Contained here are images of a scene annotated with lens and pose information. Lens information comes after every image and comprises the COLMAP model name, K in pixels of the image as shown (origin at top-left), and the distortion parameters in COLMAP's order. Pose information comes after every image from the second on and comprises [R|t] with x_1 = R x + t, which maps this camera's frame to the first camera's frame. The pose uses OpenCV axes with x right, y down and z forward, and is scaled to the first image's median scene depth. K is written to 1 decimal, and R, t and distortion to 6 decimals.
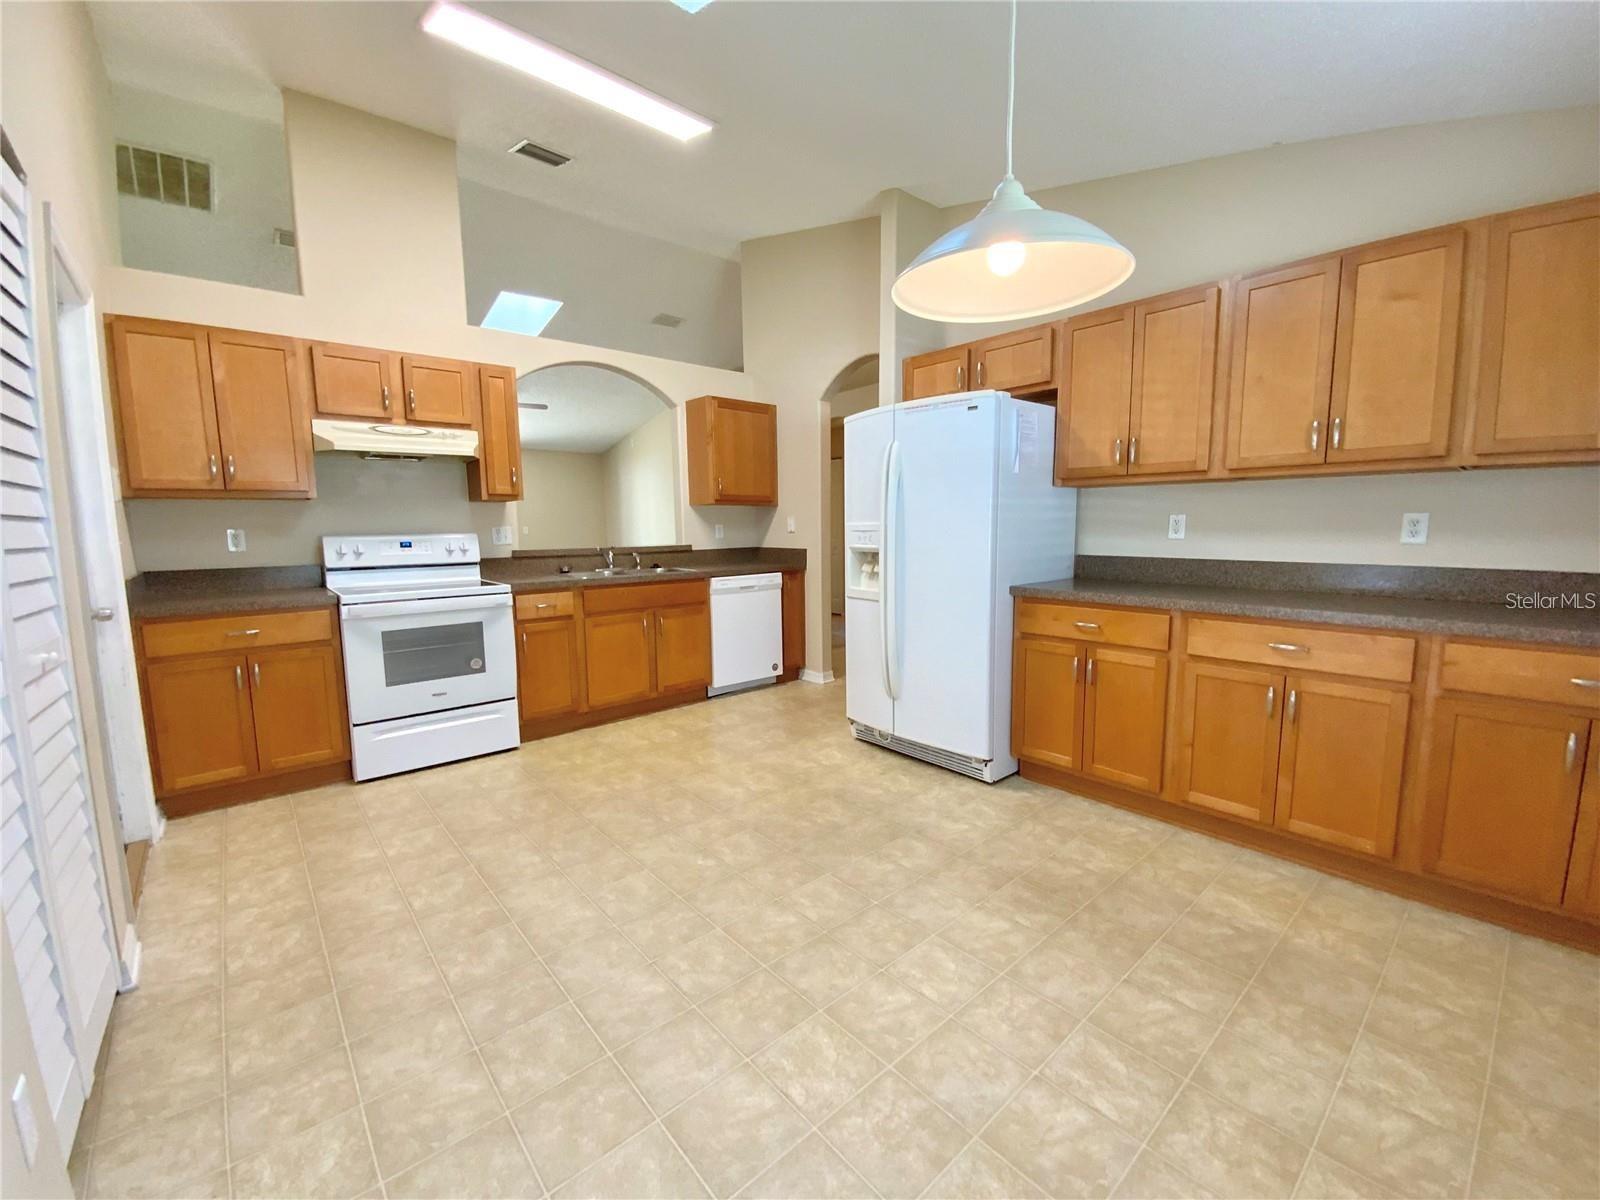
lens RADIAL K [[649.4, 0, 800.0], [0, 649.4, 600.0], [0, 0, 1]] dist [0.015499, -0.014407]
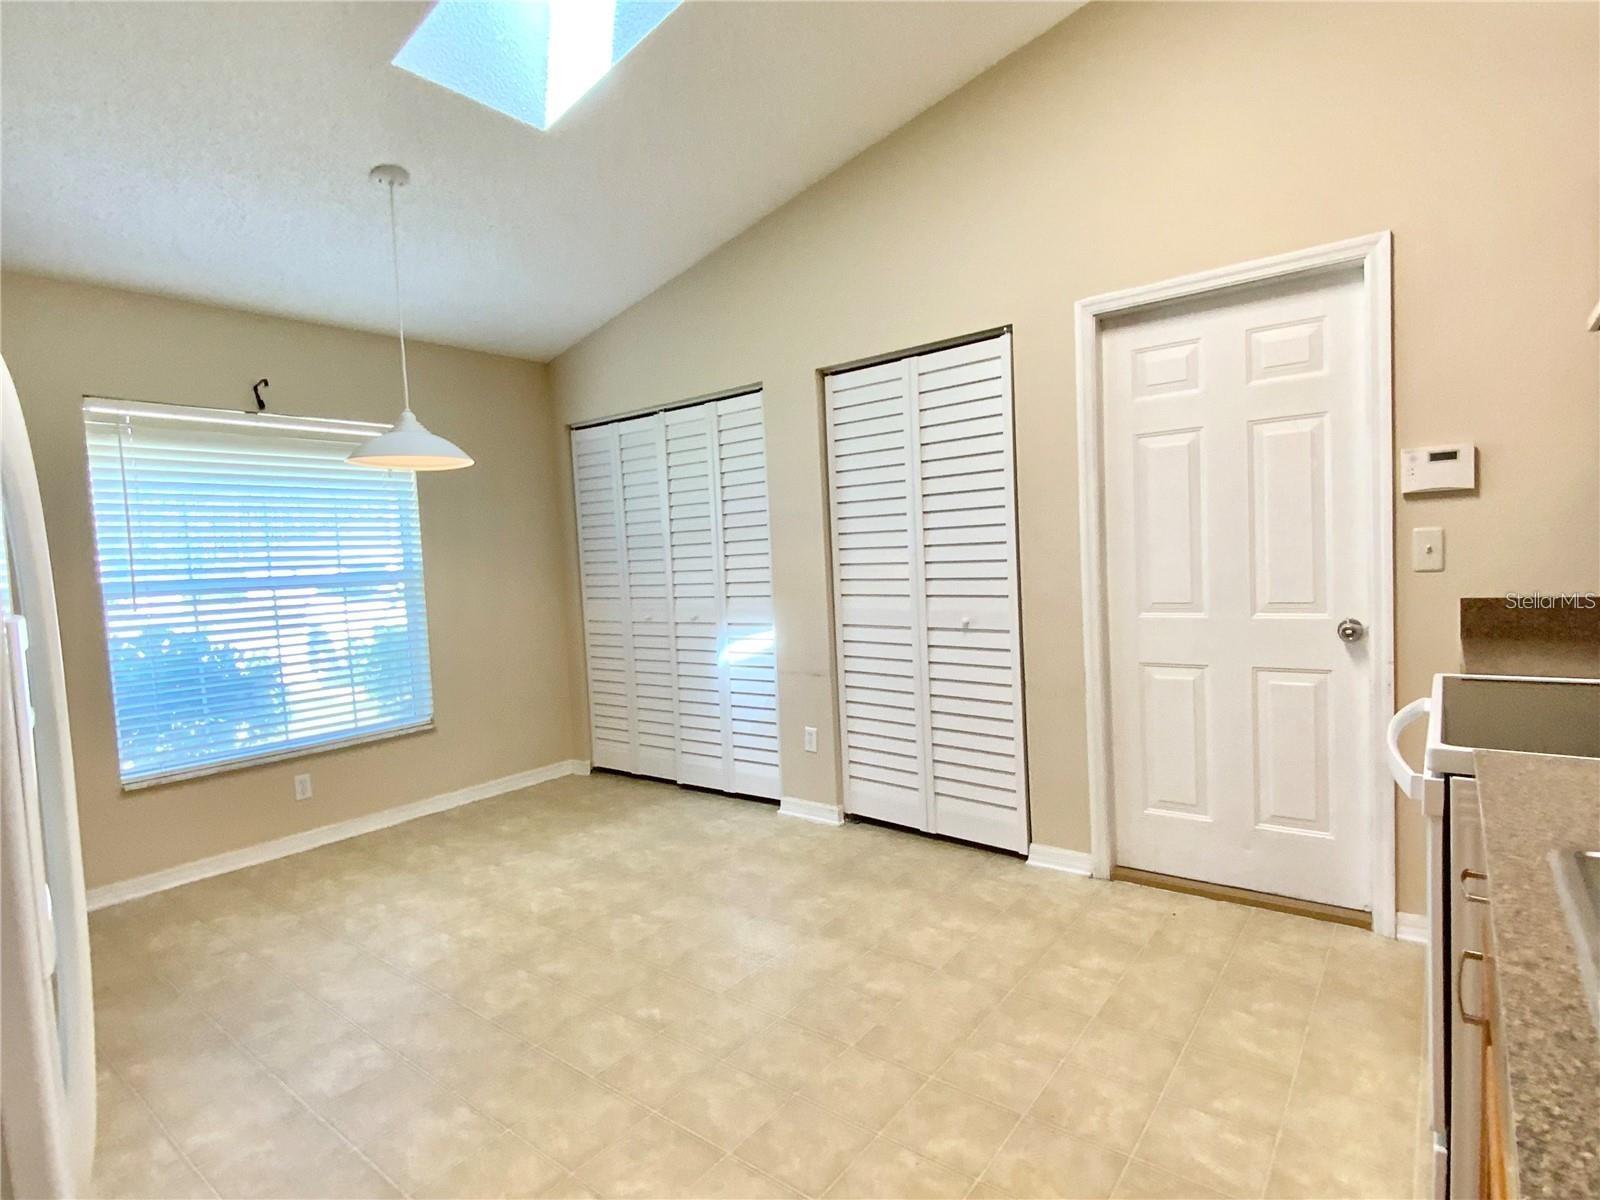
lens RADIAL K [[819.9, 0, 800.0], [0, 819.9, 600.0], [0, 0, 1]] dist [-0.003051, -0.000239]
pose [[-0.979276, 0.072069, -0.189276, -0.163177], [0.038924, 0.984096, 0.173323, -0.221841], [0.198757, 0.162363, -0.966506, 1.798051]]
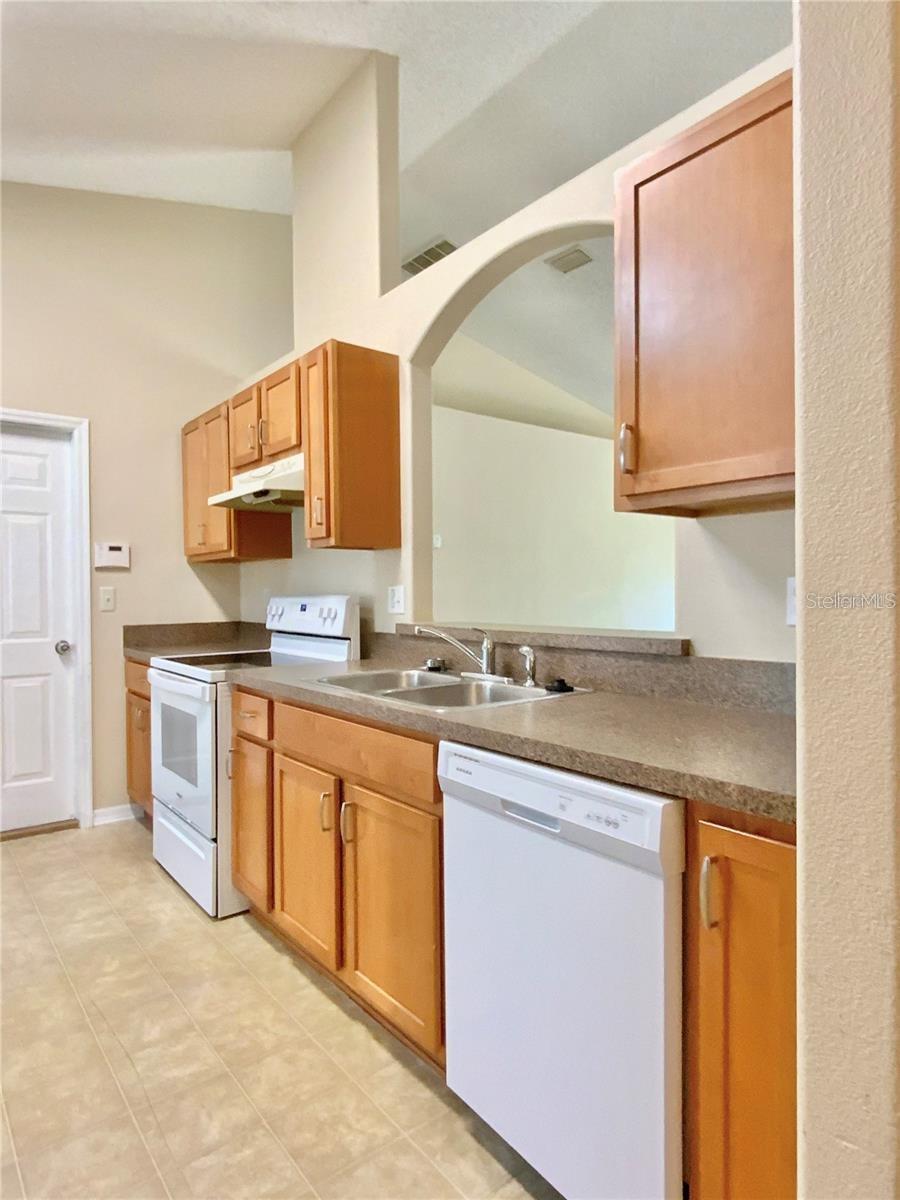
lens RADIAL K [[709.1, 0, 450.0], [0, 709.1, 600.0], [0, 0, 1]] dist [0.002864, 0.000957]
pose [[-0.040018, 0.024131, -0.998908, 0.395953], [-0.108260, 0.993718, 0.028343, -0.204806], [0.993317, 0.109276, -0.037154, 1.785149]]
